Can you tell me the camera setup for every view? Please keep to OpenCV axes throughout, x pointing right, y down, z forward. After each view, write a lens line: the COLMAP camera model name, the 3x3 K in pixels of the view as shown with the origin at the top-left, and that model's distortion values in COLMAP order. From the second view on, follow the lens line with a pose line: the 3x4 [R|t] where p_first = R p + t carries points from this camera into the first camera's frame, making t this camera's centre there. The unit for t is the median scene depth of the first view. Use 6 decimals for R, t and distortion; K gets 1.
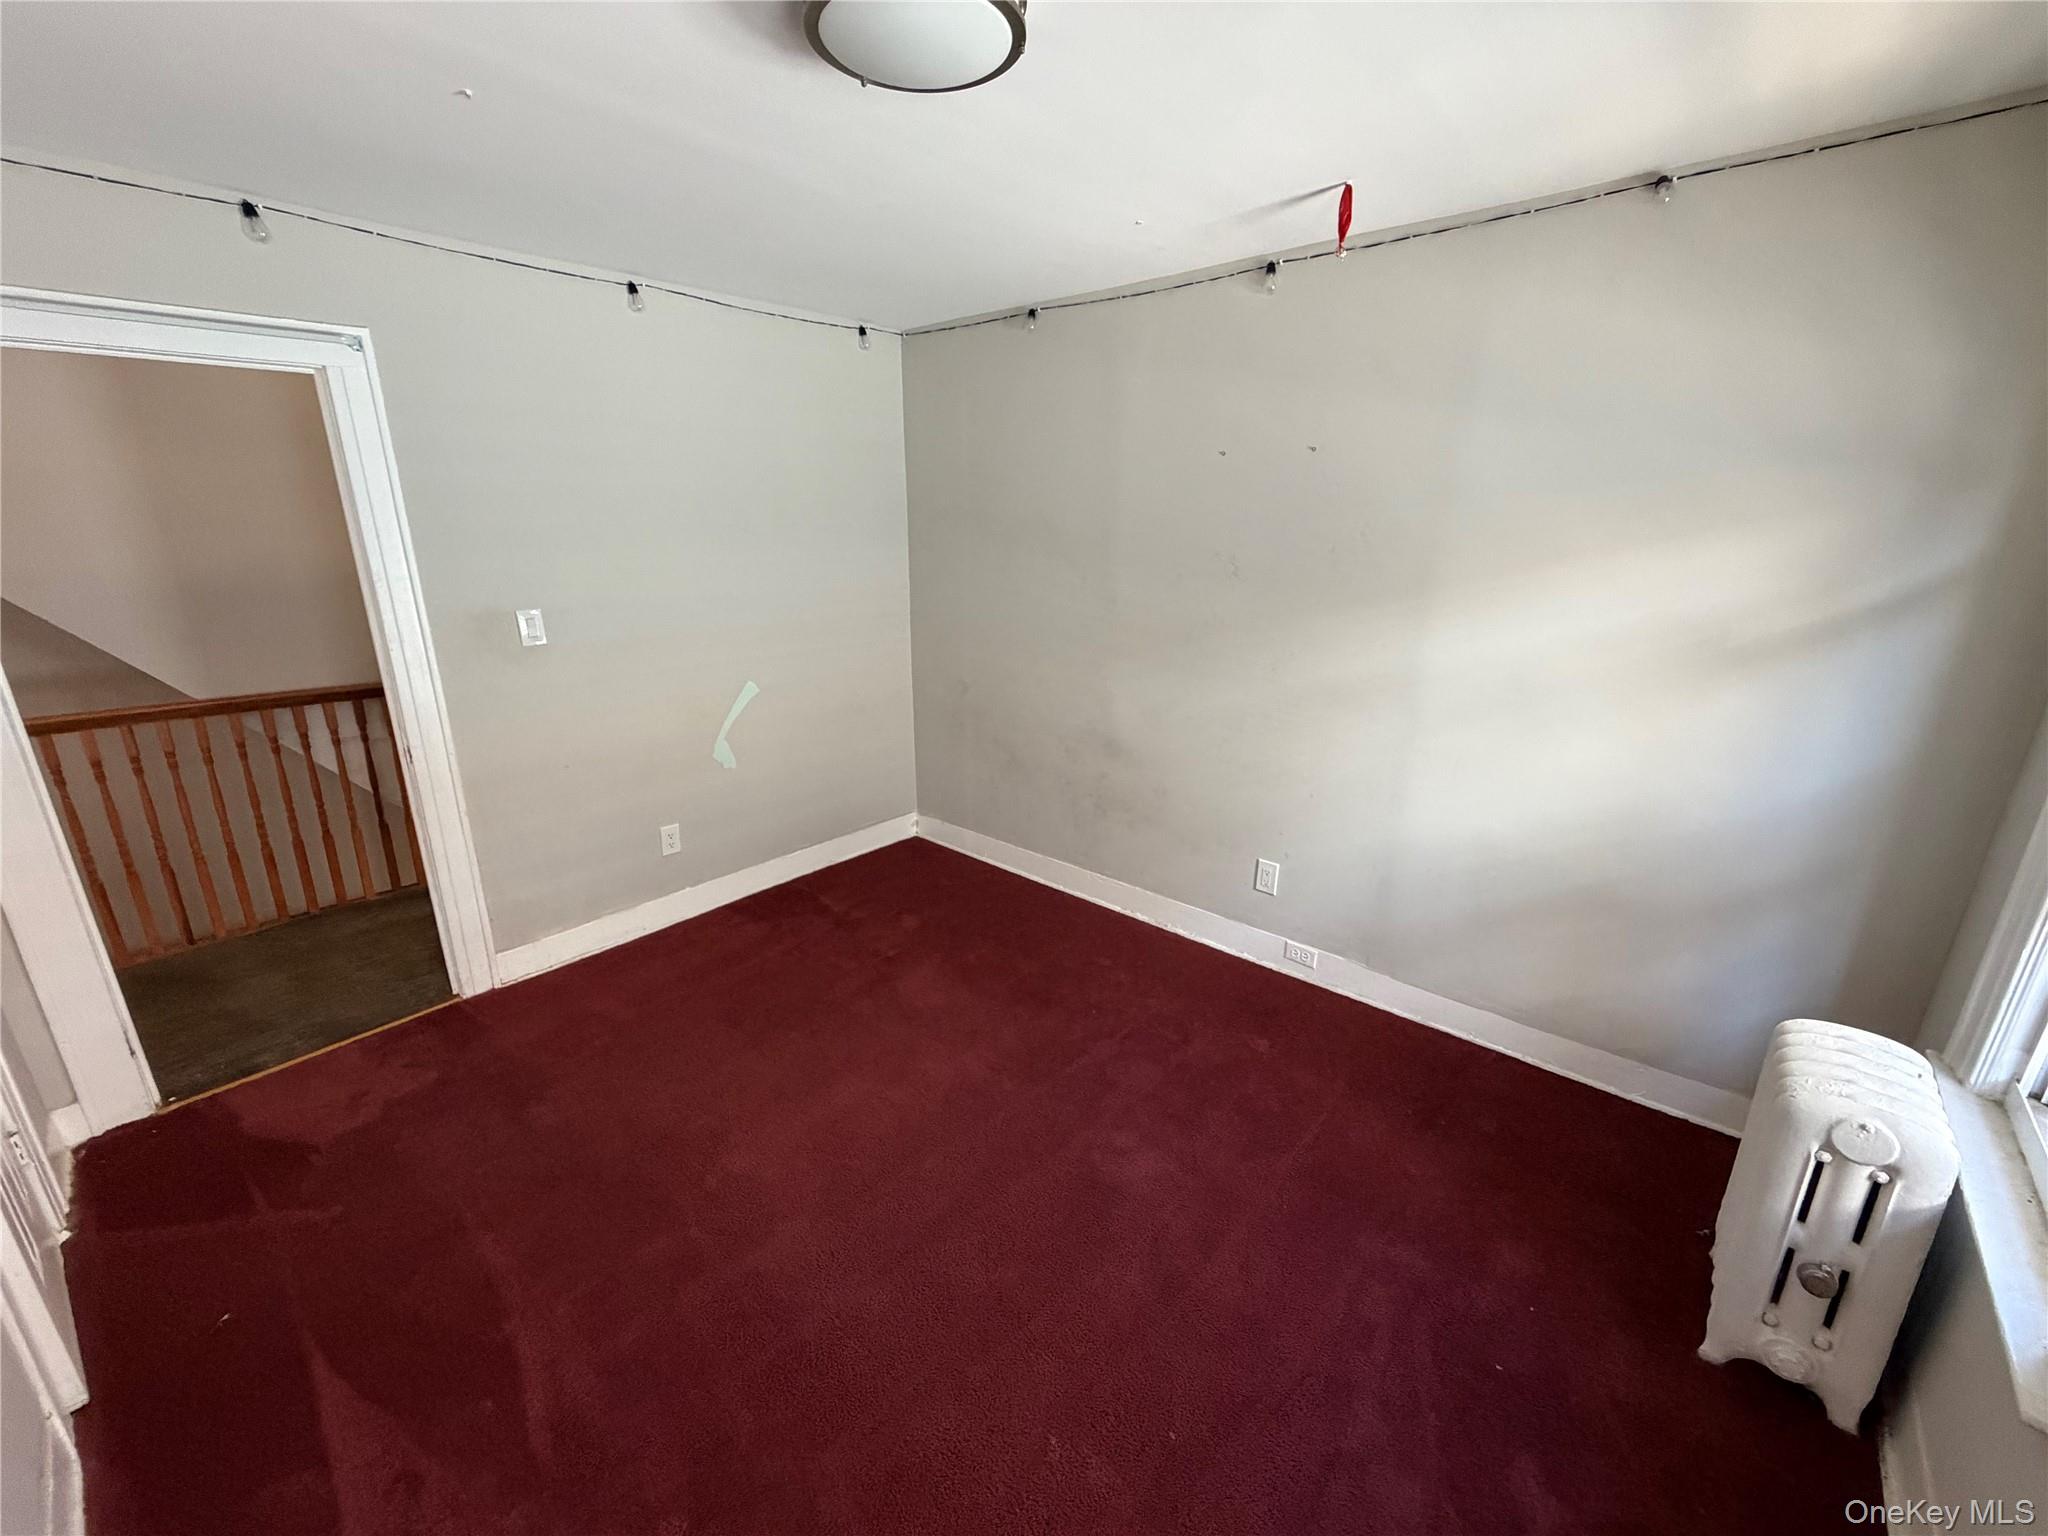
lens RADIAL K [[814.2, 0, 1024.0], [0, 814.2, 768.0], [0, 0, 1]] dist [0.001353, -0.000351]
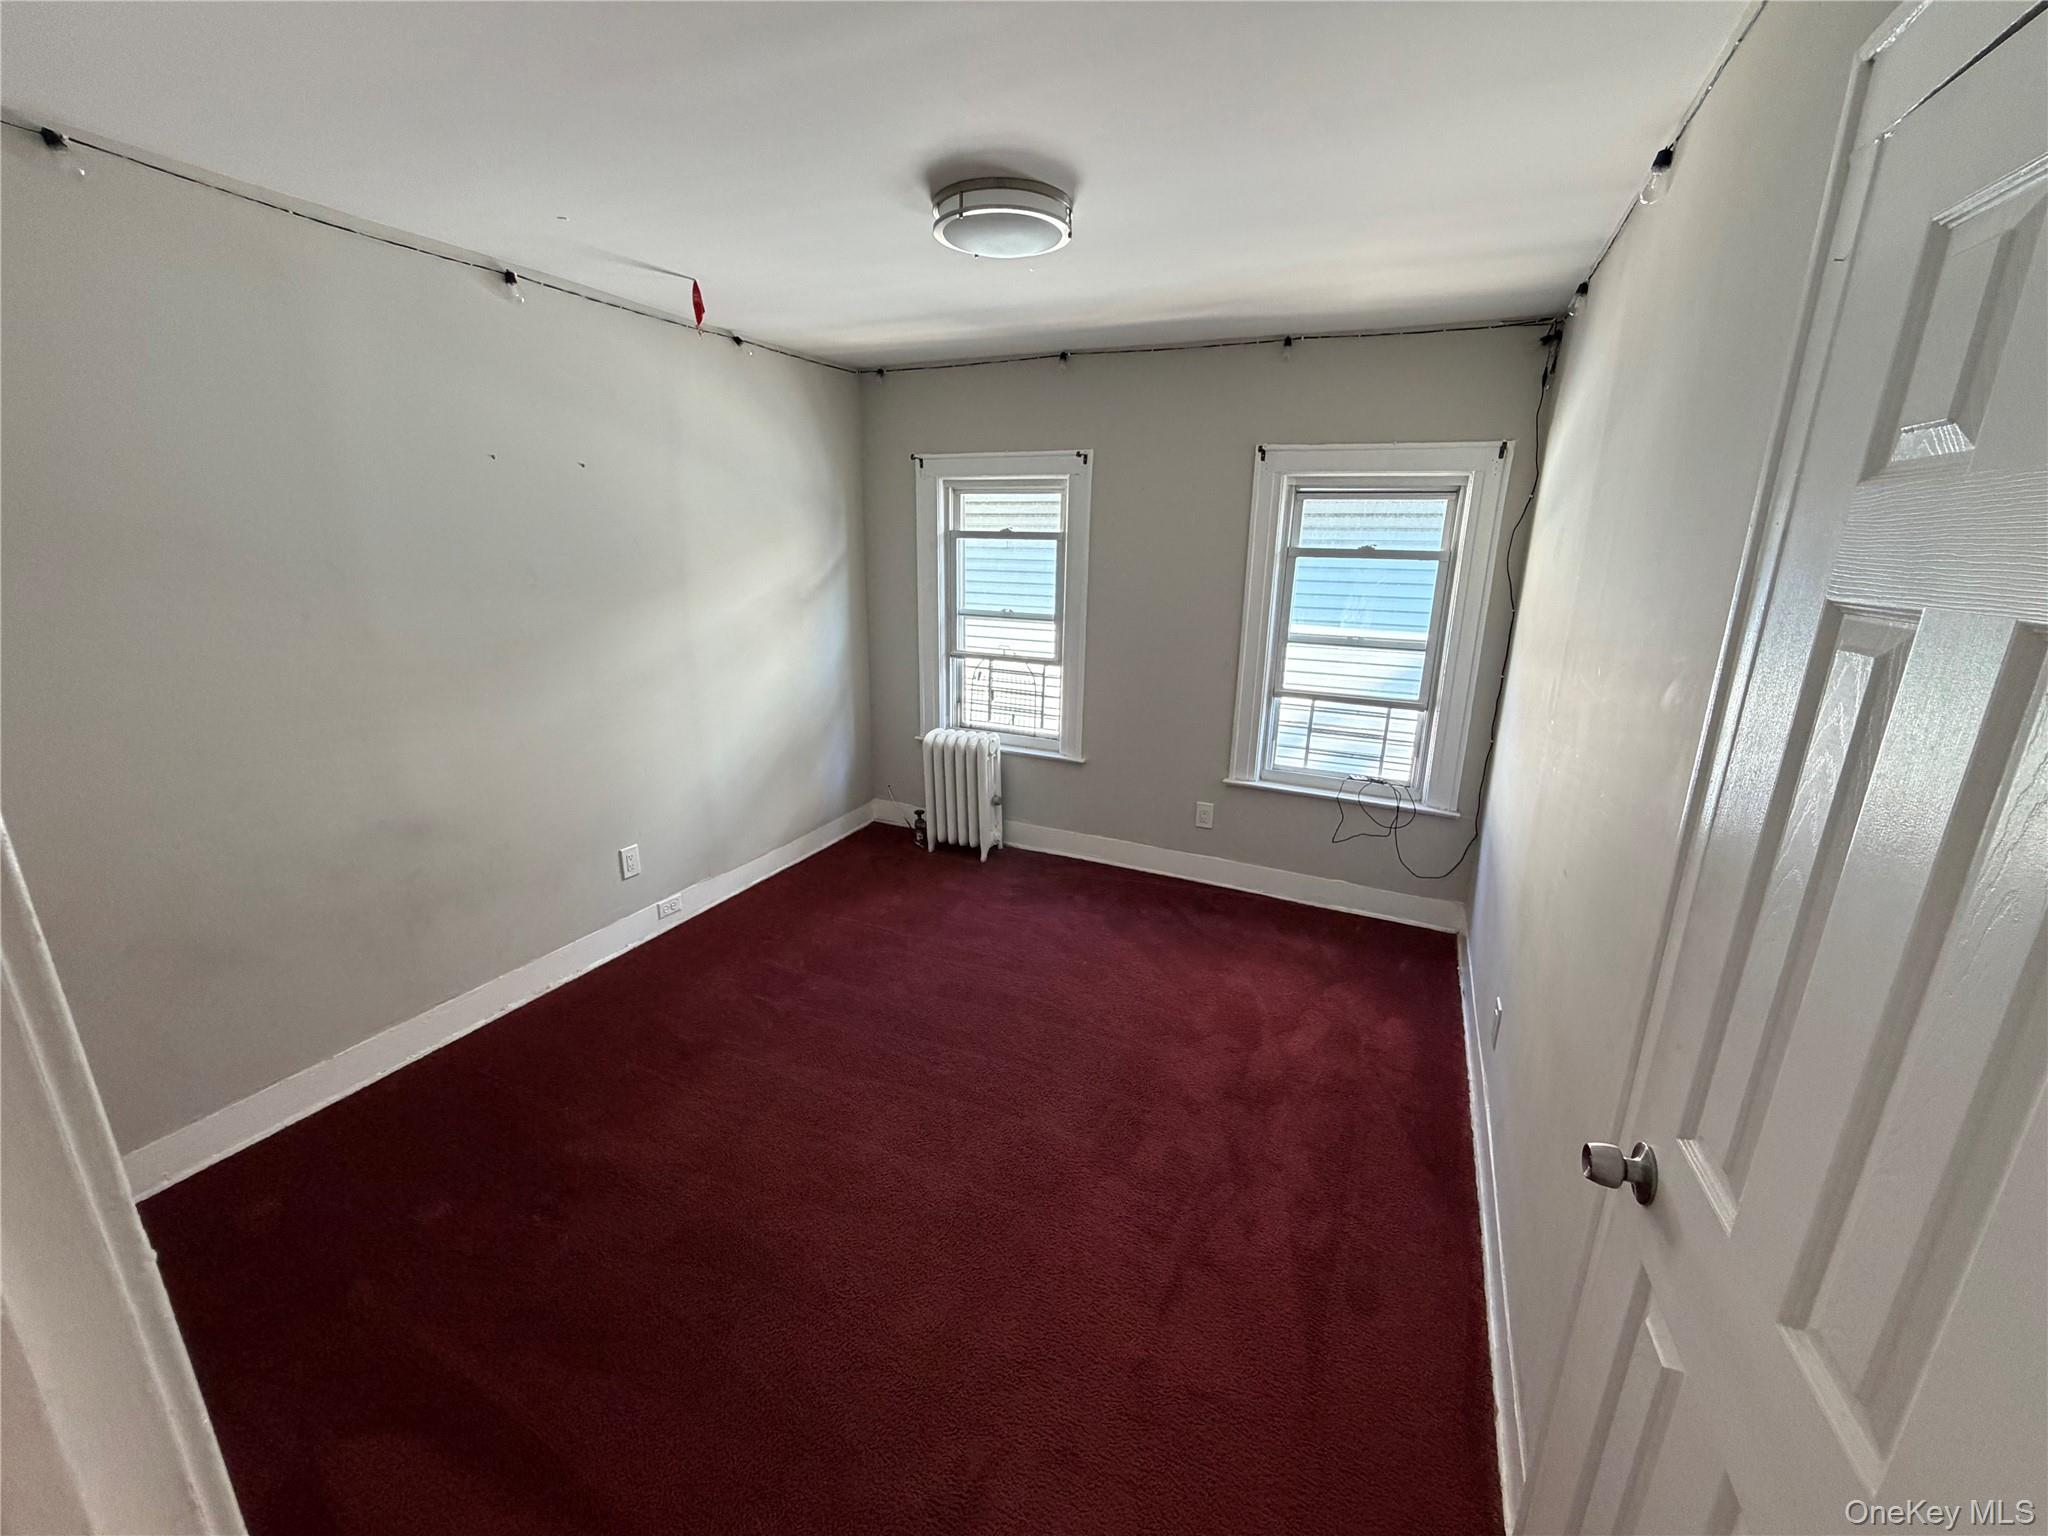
lens RADIAL K [[829.3, 0, 1016.8], [0, 829.3, 768.3], [0, 0, 1]] dist [-0.000576, -0.000248]
pose [[-0.271802, -0.267141, 0.924532, -0.954197], [0.266686, 0.902166, 0.339081, -0.247111], [-0.924663, 0.338722, -0.173967, 0.795856]]
